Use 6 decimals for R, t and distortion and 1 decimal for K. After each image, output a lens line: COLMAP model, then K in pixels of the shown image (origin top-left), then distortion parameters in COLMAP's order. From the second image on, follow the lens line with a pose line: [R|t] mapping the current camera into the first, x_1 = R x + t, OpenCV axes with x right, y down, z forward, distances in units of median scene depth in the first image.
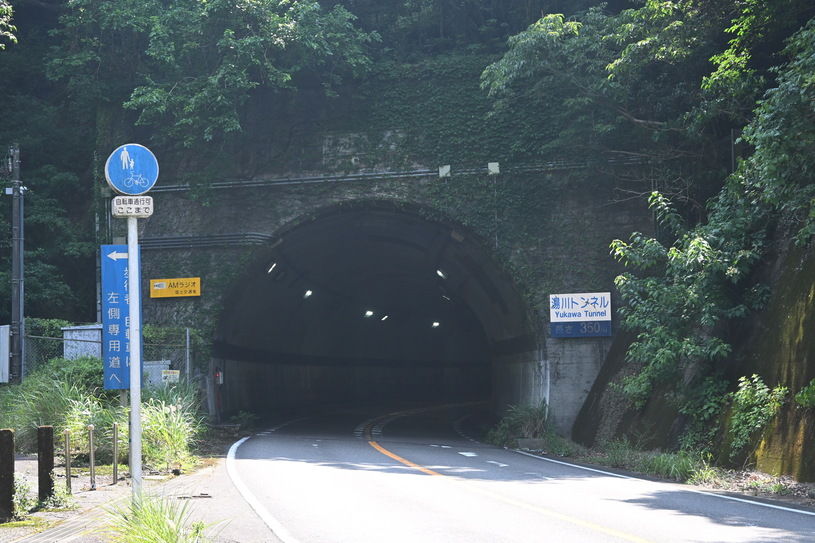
lens RADIAL K [[1434.4, 0, 410.0], [0, 1434.4, 268.5], [0, 0, 1]] dist [0.052264, 0.000000]
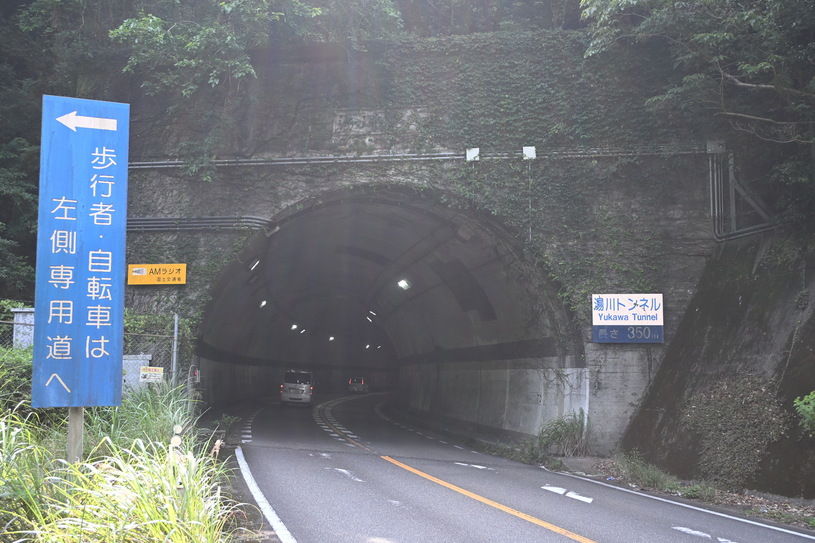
lens RADIAL K [[891.0, 0, 412.6], [0, 891.0, 264.8], [0, 0, 1]] dist [0.009277, 0.000000]
pose [[0.989674, 0.045016, 0.136088, -0.086959], [-0.038289, 0.997931, -0.051652, 0.031965], [-0.138131, 0.045908, 0.989349, 0.455966]]
